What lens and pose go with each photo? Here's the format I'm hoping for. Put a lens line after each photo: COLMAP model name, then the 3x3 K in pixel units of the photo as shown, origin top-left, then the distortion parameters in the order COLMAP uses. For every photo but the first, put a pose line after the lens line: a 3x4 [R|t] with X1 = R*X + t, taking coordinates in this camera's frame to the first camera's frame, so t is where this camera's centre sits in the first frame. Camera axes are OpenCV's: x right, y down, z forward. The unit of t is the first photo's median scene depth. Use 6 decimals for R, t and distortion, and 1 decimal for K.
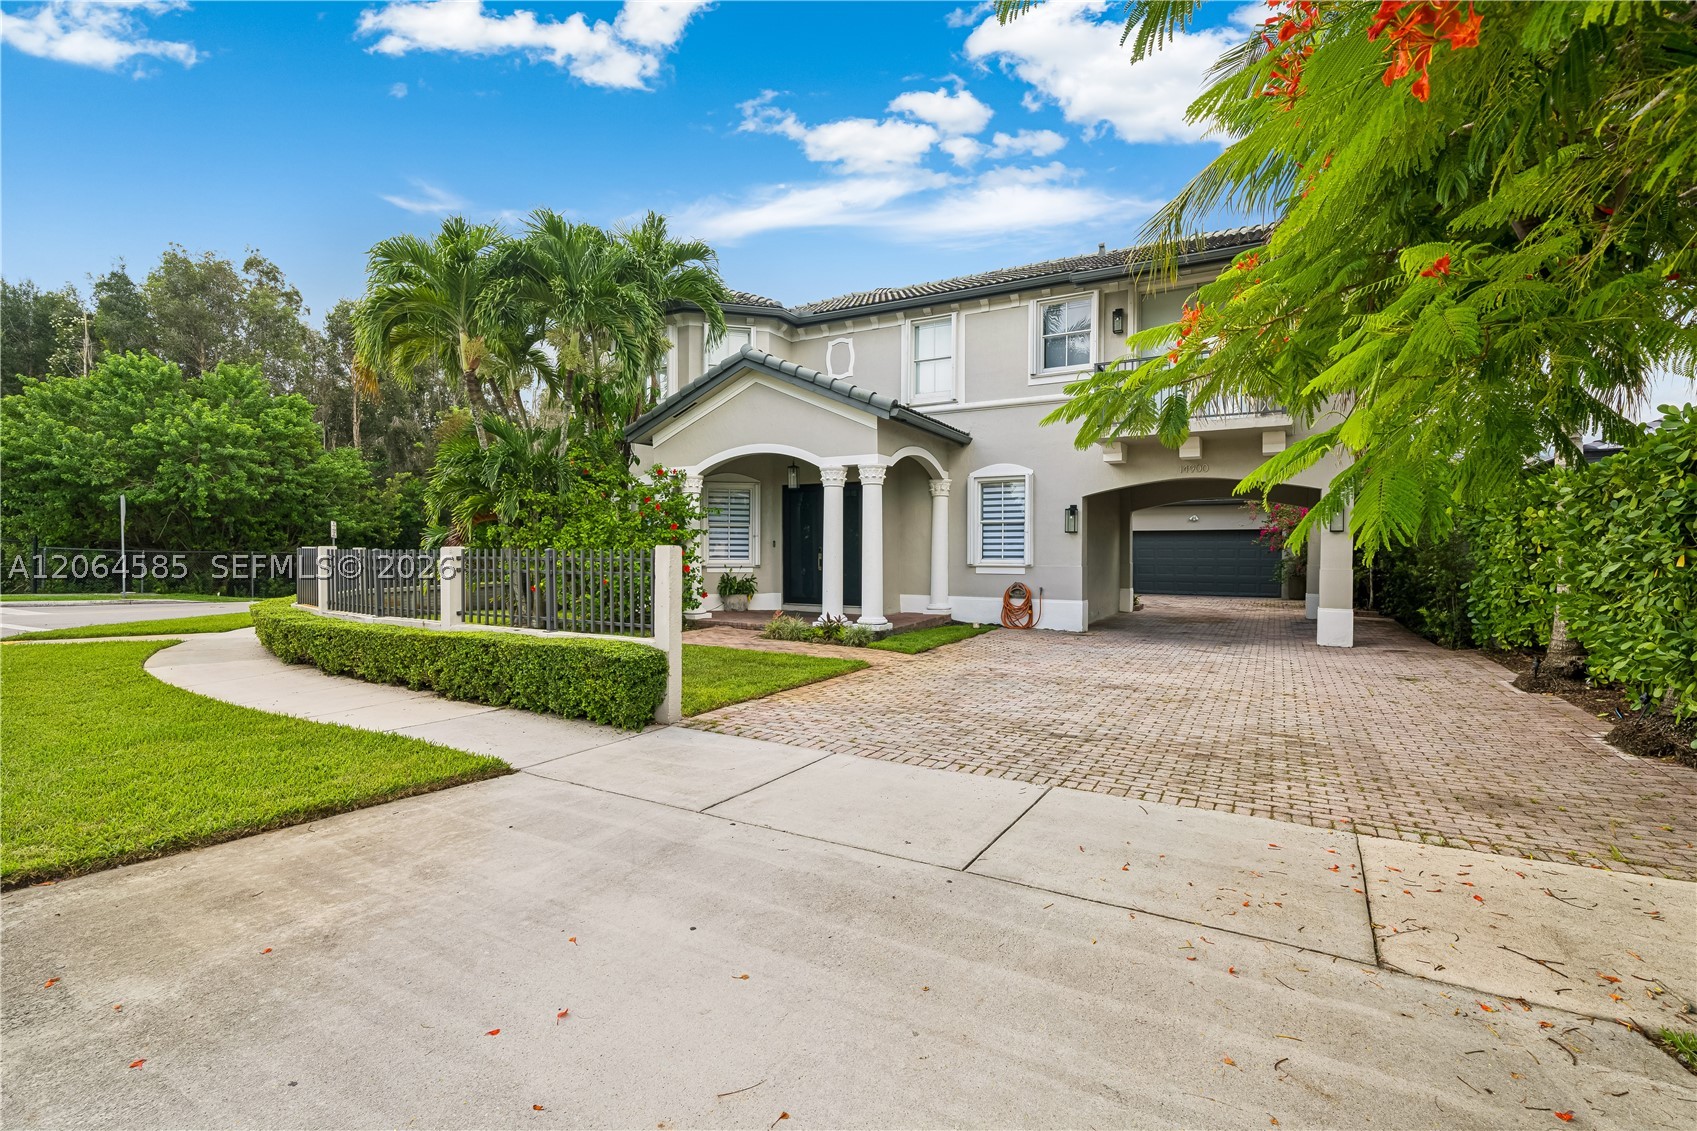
lens RADIAL K [[767.6, 0, 848.5], [0, 767.6, 565.5], [0, 0, 1]] dist [0.001597, -0.000256]
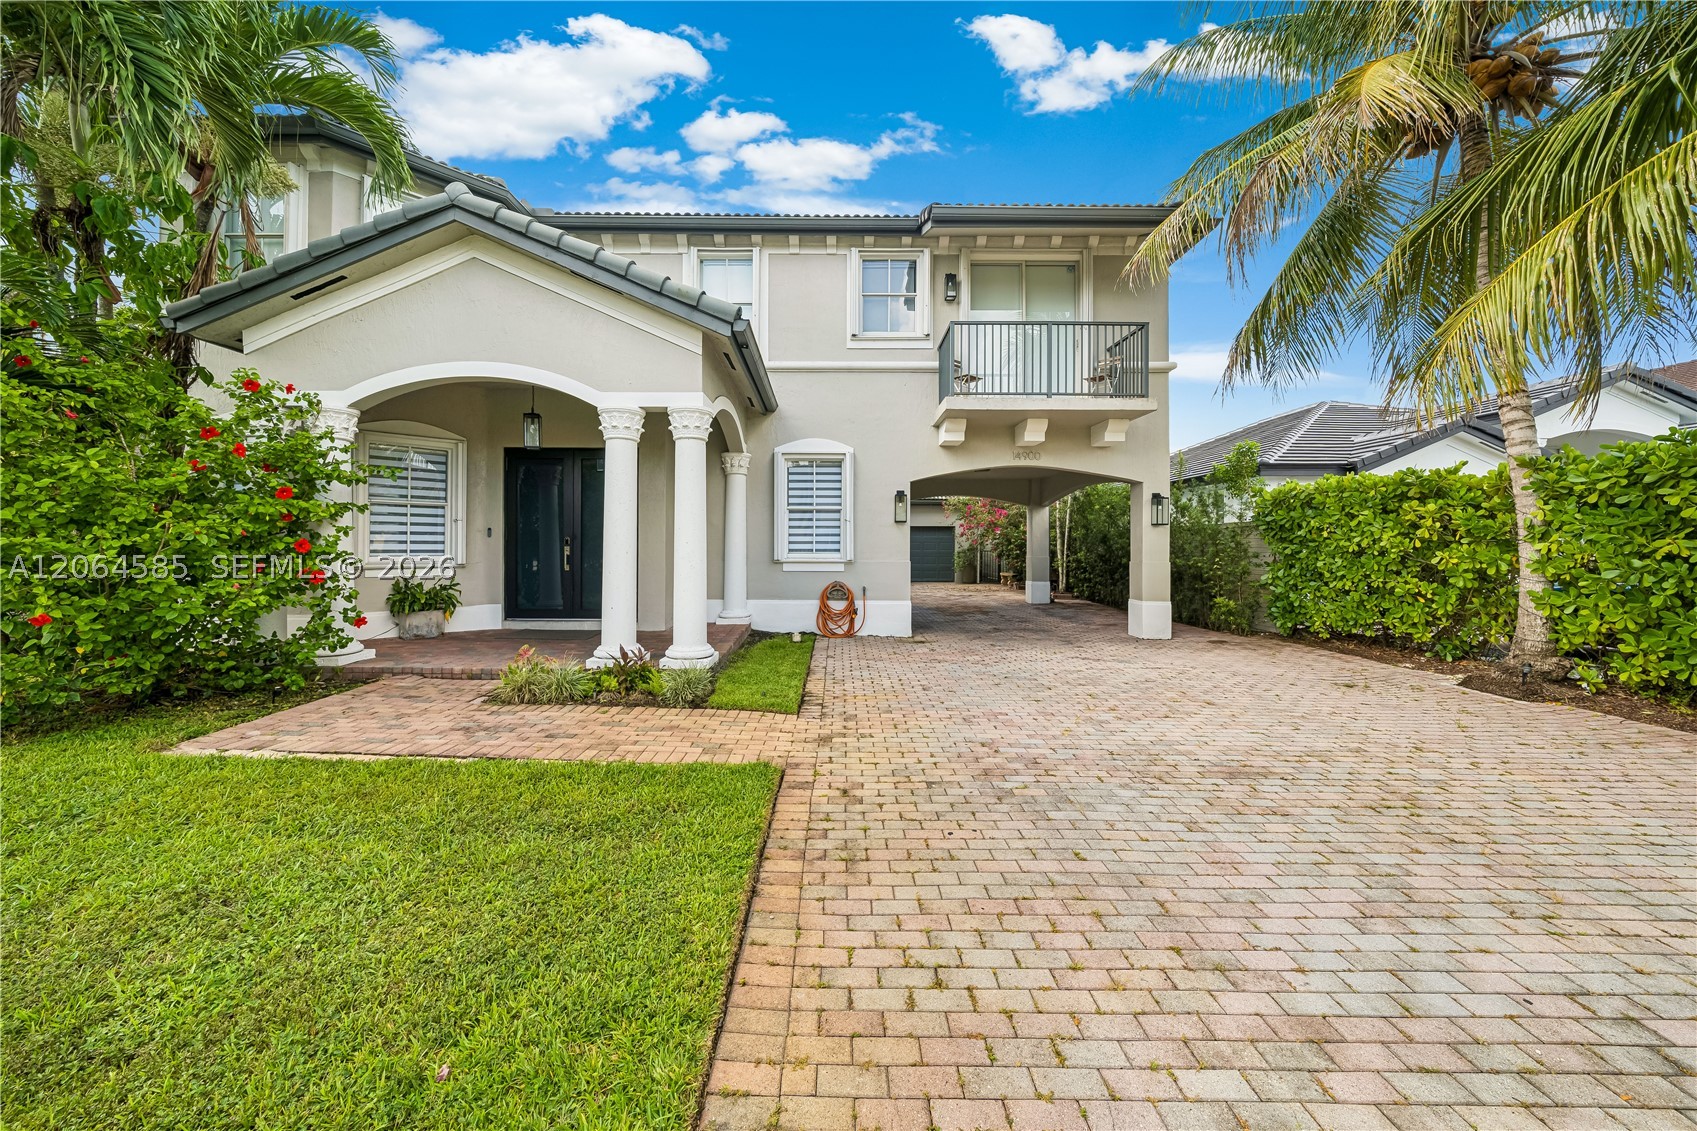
lens RADIAL K [[588.4, 0, 844.5], [0, 588.4, 542.4], [0, 0, 1]] dist [-0.008168, 0.000399]
pose [[0.872944, 0.003608, 0.487807, -0.084635], [0.006458, 0.999800, -0.018951, -0.007834], [-0.487778, 0.019694, 0.872746, 0.439045]]
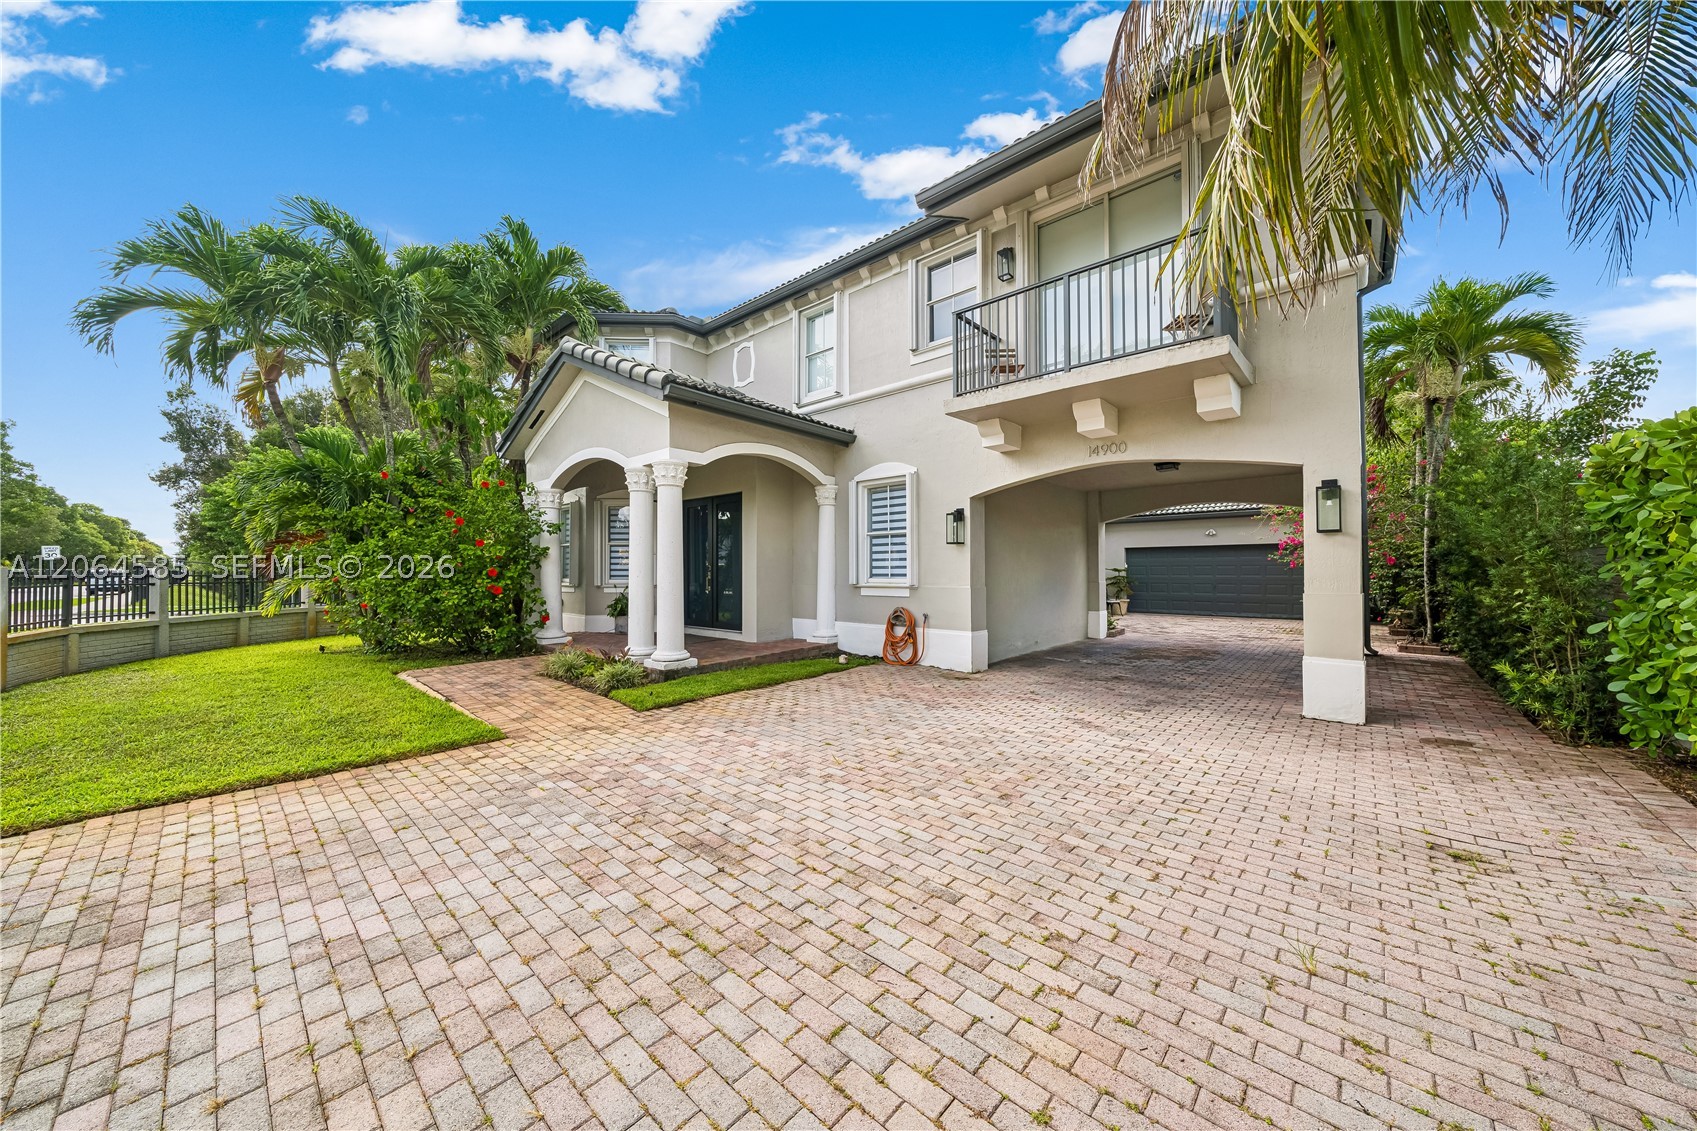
lens RADIAL K [[582.8, 0, 840.8], [0, 582.8, 565.5], [0, 0, 1]] dist [-0.008230, 0.000458]
pose [[0.975086, -0.007175, -0.221712, 0.297267], [0.001027, 0.999612, -0.027835, -0.004280], [0.221826, 0.026914, 0.974715, 0.386302]]
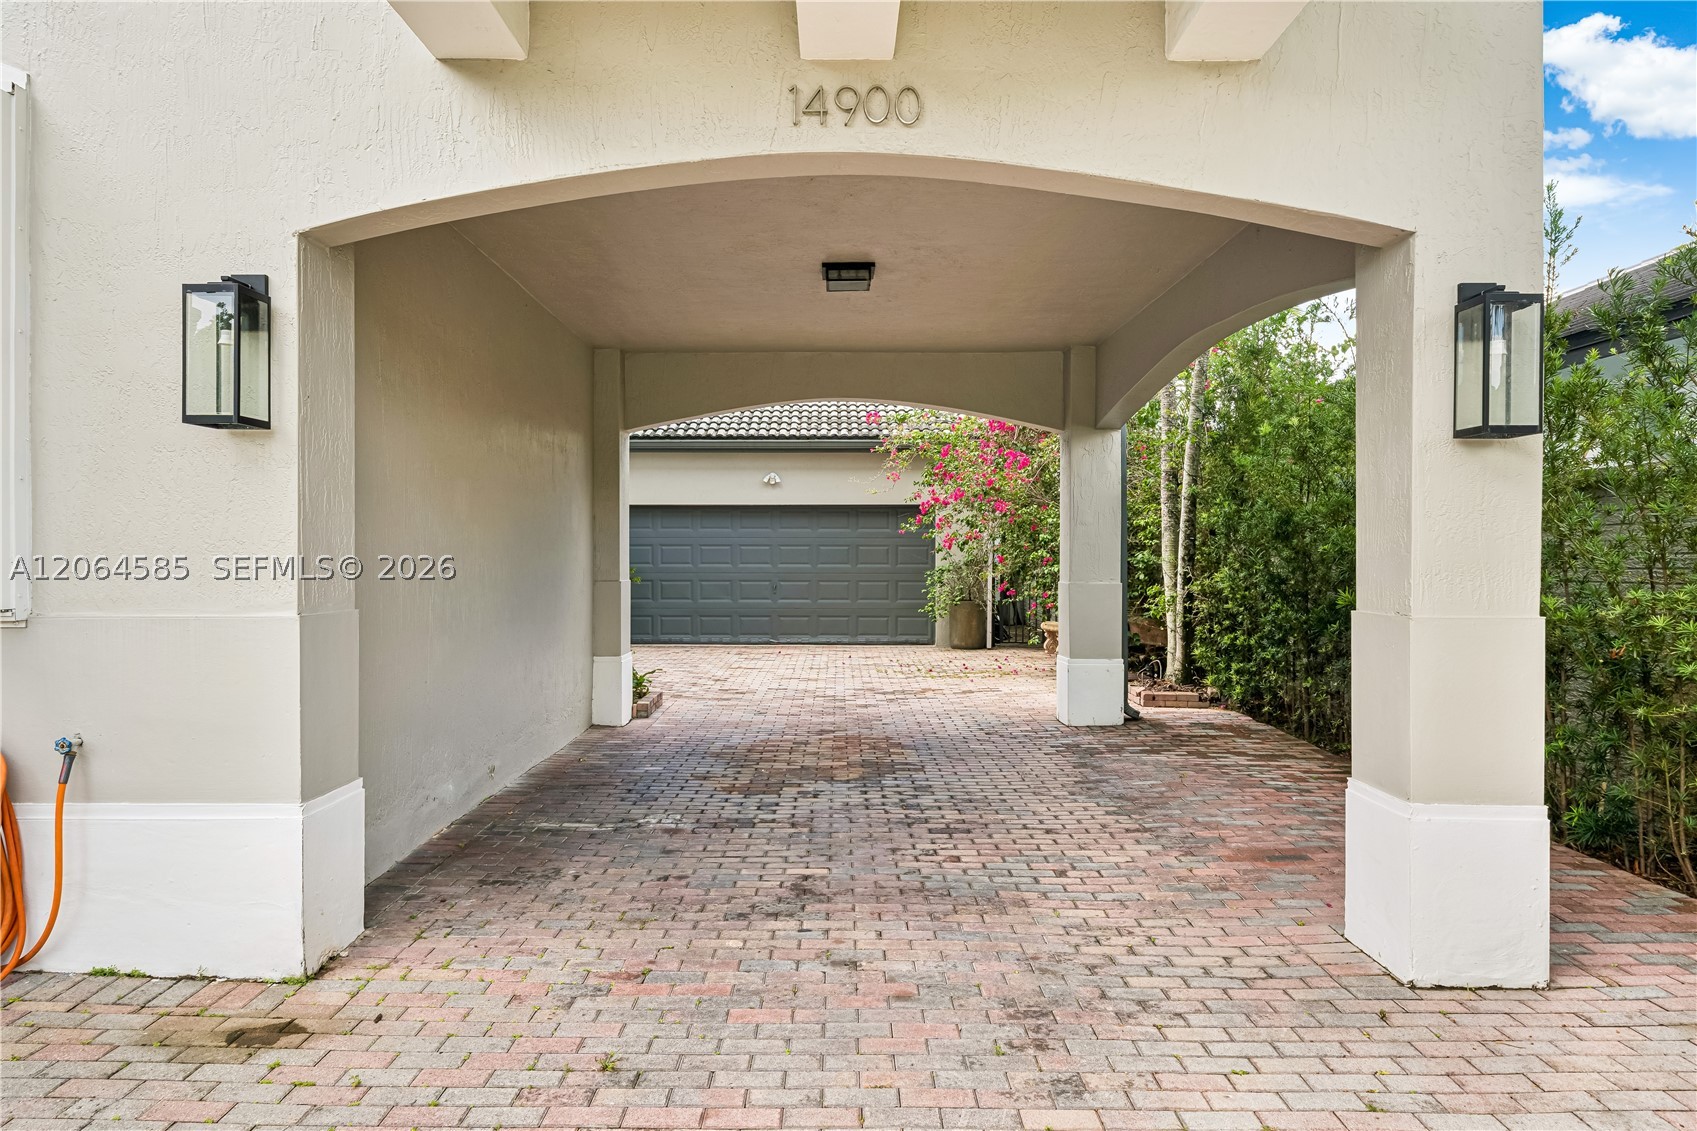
lens RADIAL K [[1102.2, 0, 848.5], [0, 1102.2, 565.5], [0, 0, 1]] dist [-0.005195, -0.001769]
pose [[0.870765, -0.004735, 0.491677, 0.280711], [0.008826, 0.999943, -0.006000, -0.007633], [-0.491620, 0.009564, 0.870757, 0.687587]]
